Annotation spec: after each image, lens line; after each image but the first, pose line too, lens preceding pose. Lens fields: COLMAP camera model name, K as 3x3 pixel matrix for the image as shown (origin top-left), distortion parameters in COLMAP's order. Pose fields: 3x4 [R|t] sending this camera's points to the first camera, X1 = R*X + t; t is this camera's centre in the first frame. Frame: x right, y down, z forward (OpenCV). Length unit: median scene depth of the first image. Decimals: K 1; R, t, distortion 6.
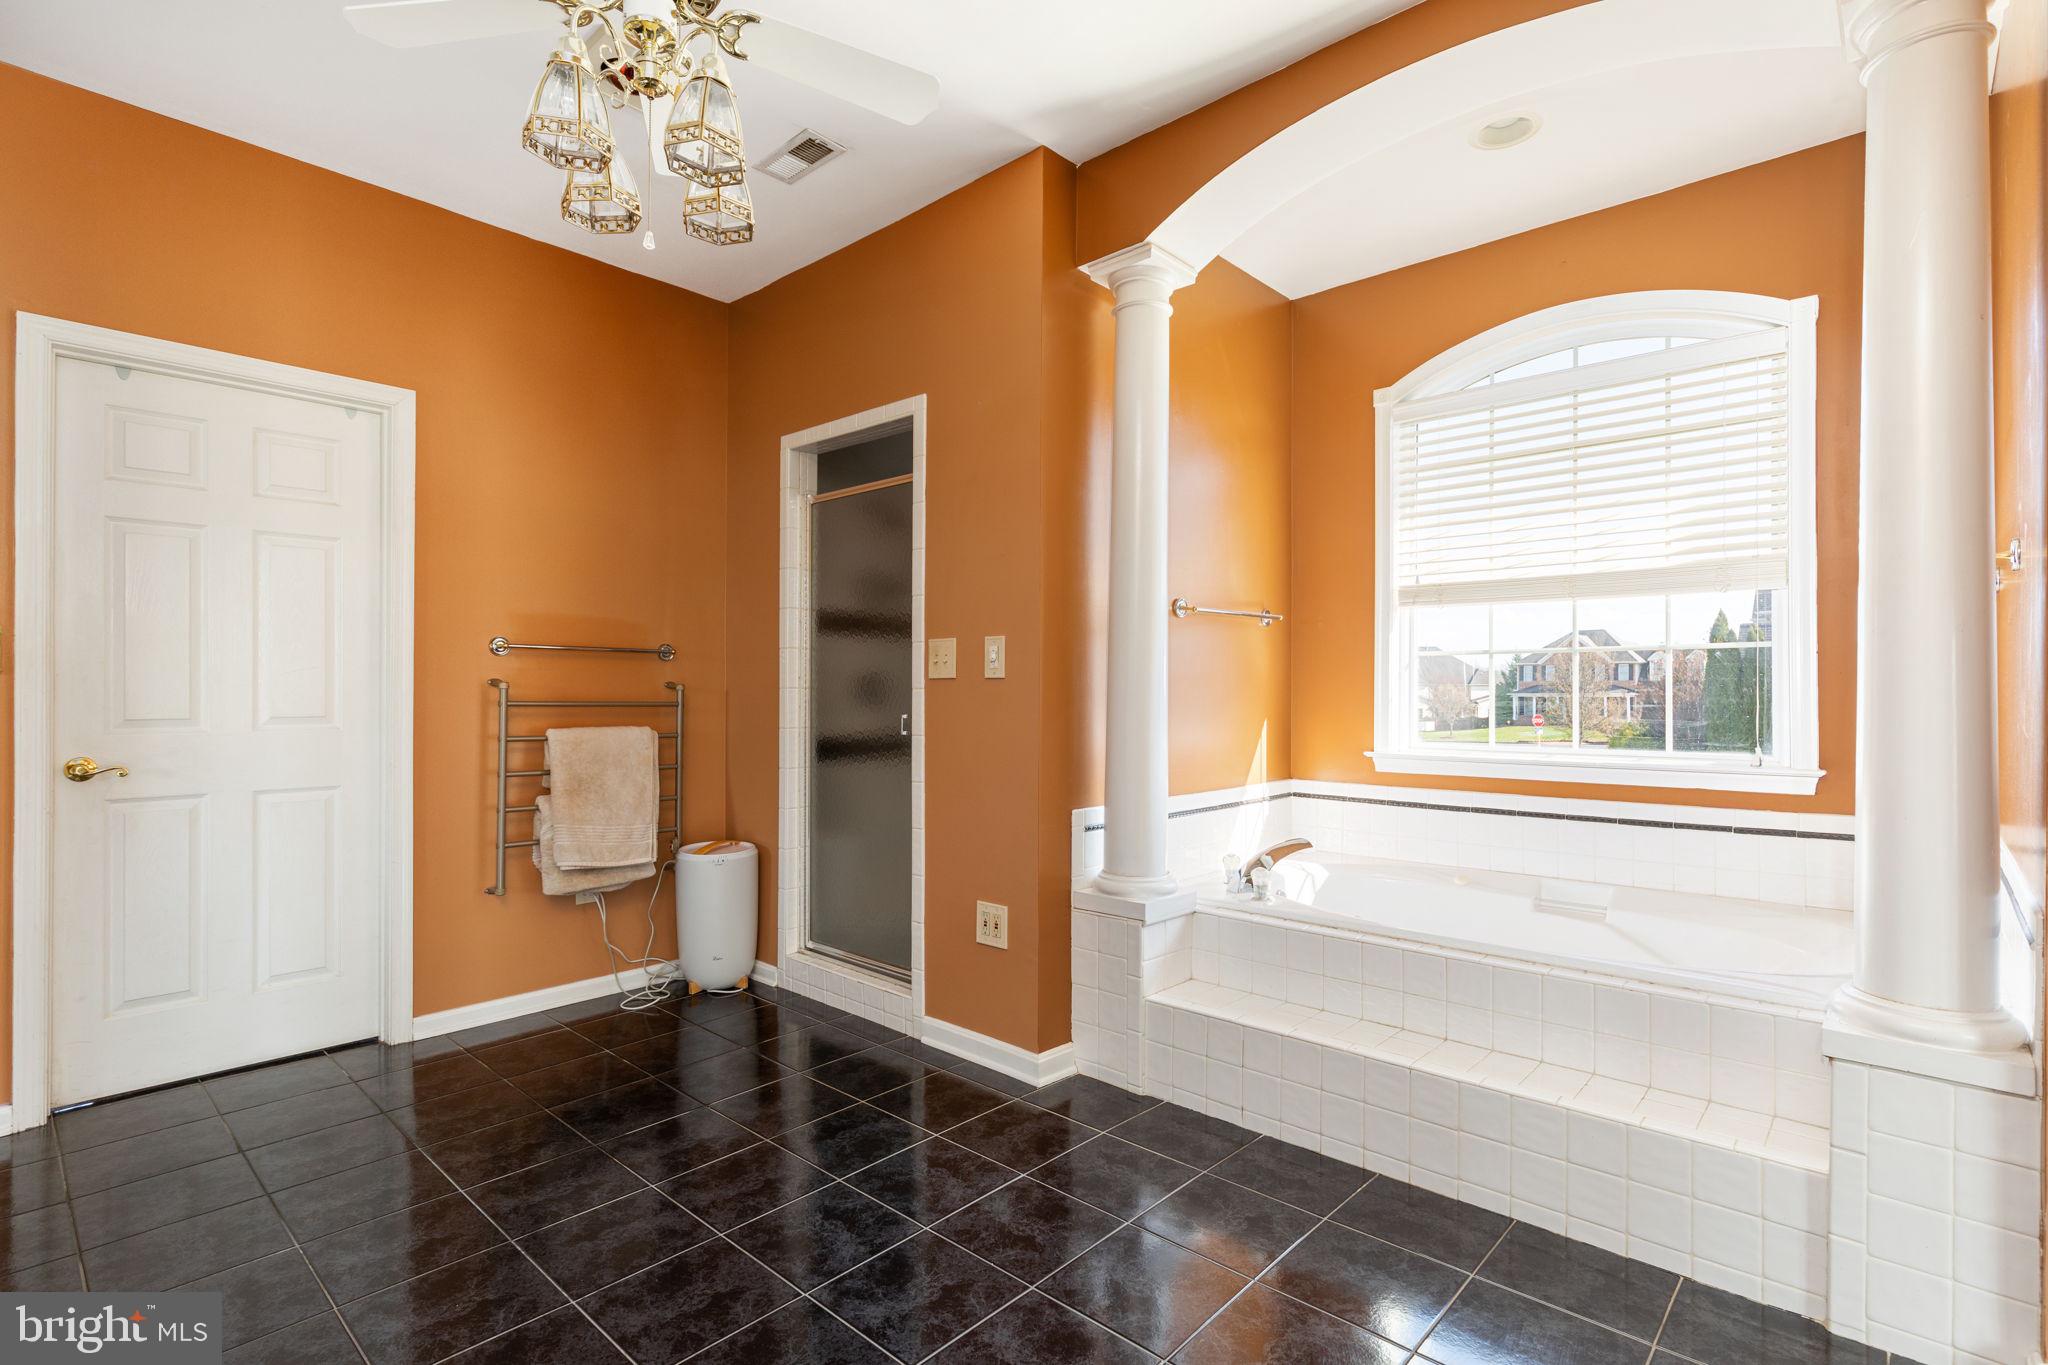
lens RADIAL K [[957.2, 0, 1022.5], [0, 957.2, 691.0], [0, 0, 1]] dist [0.005874, 0.000868]
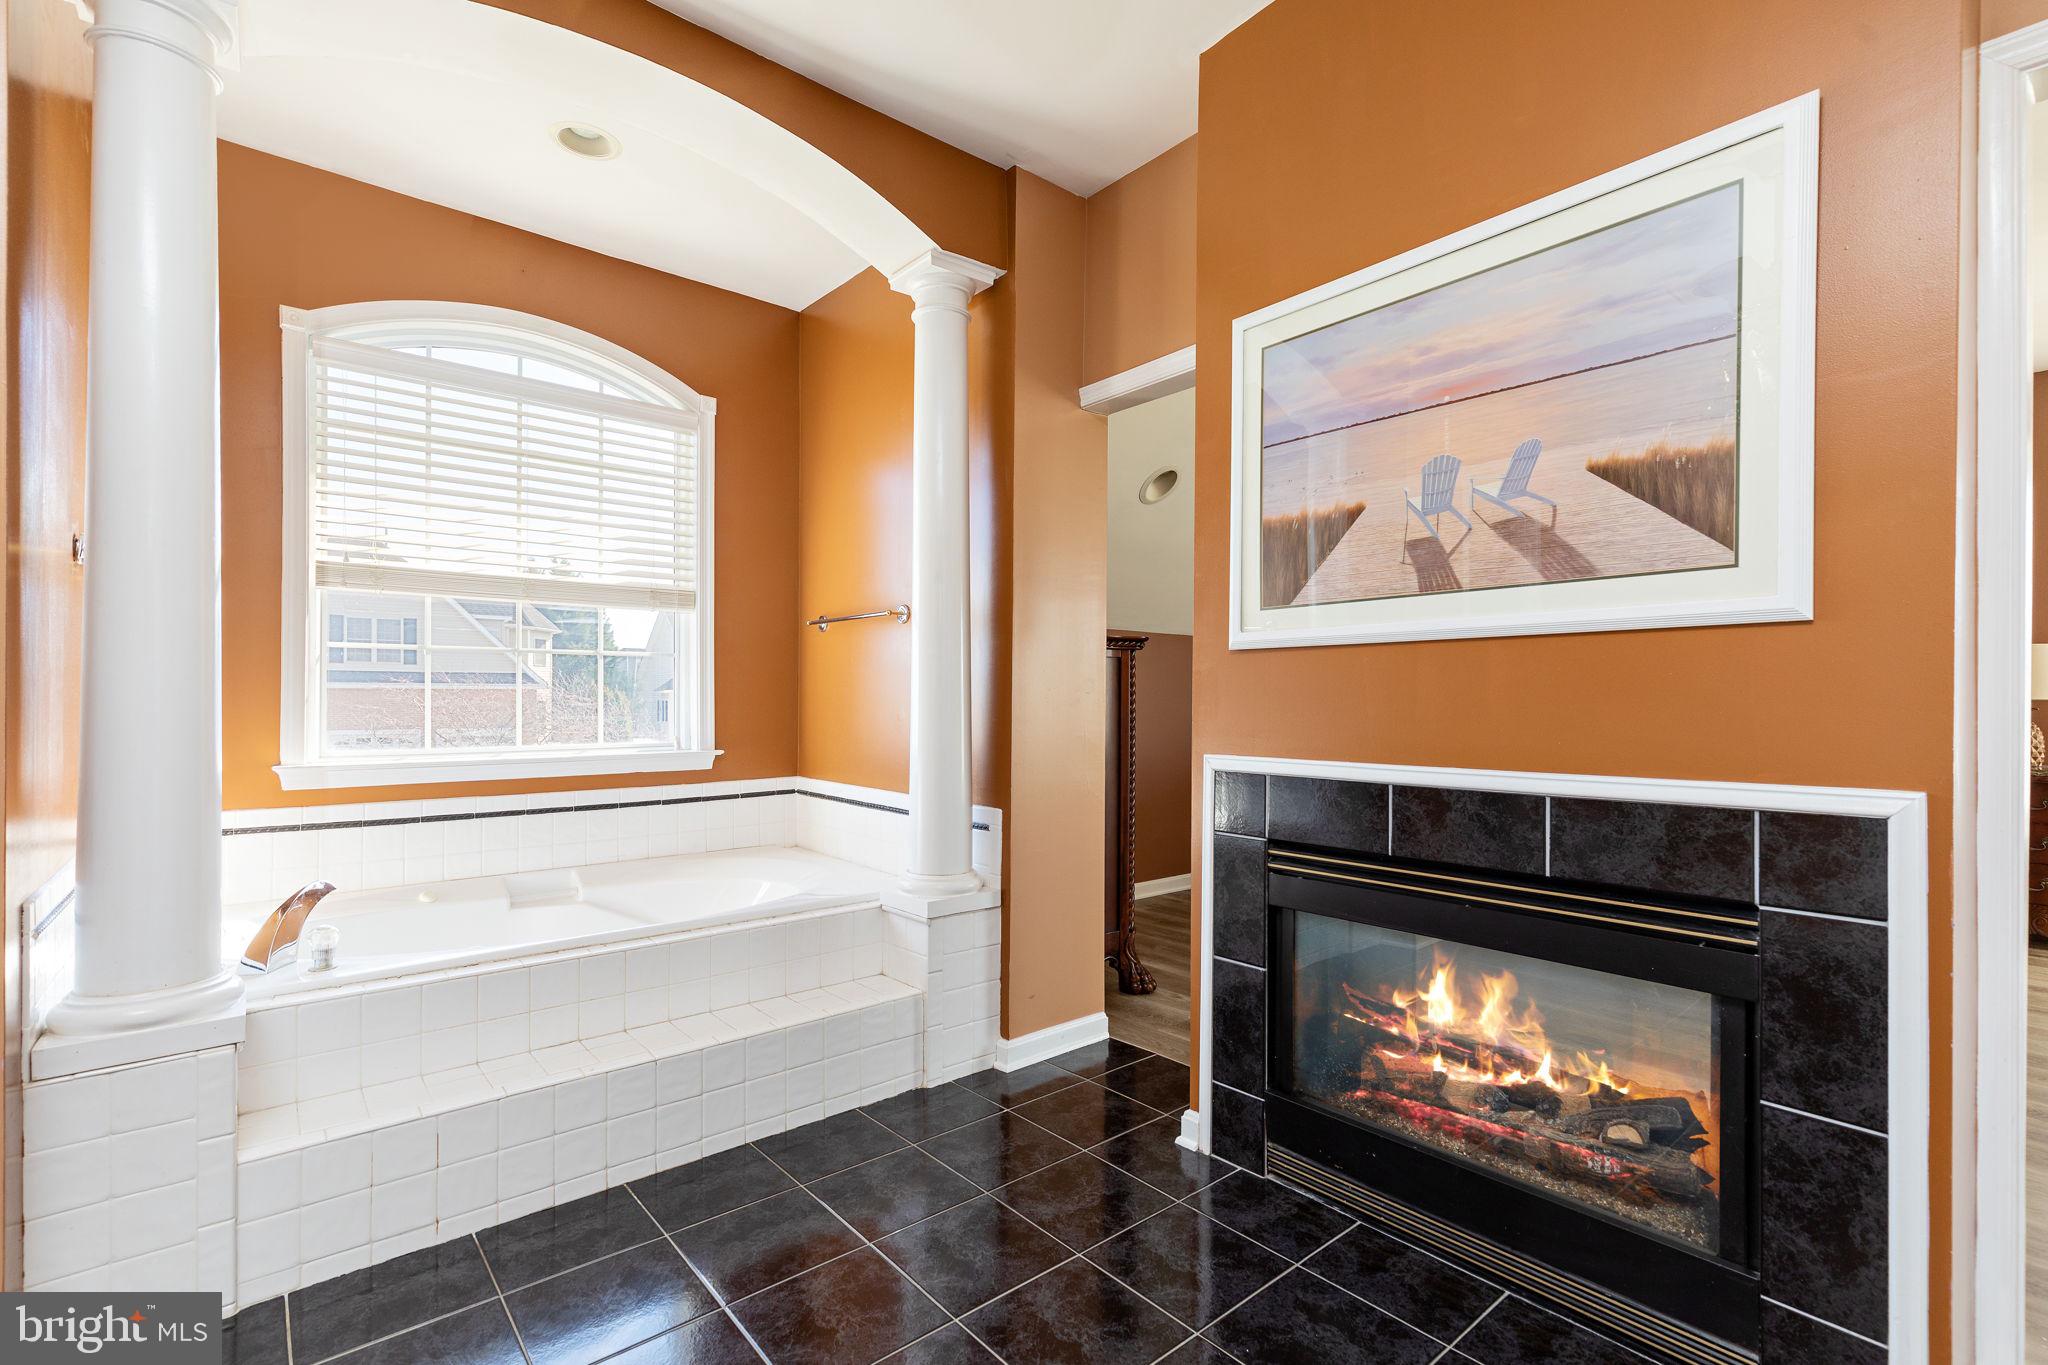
lens RADIAL K [[957.2, 0, 1005.4], [0, 957.2, 709.3], [0, 0, 1]] dist [0.005874, 0.000868]
pose [[0.130185, -0.013019, 0.991404, -0.419294], [-0.006072, 0.999885, 0.013928, 0.003084], [-0.991471, -0.007833, 0.130091, 0.382288]]
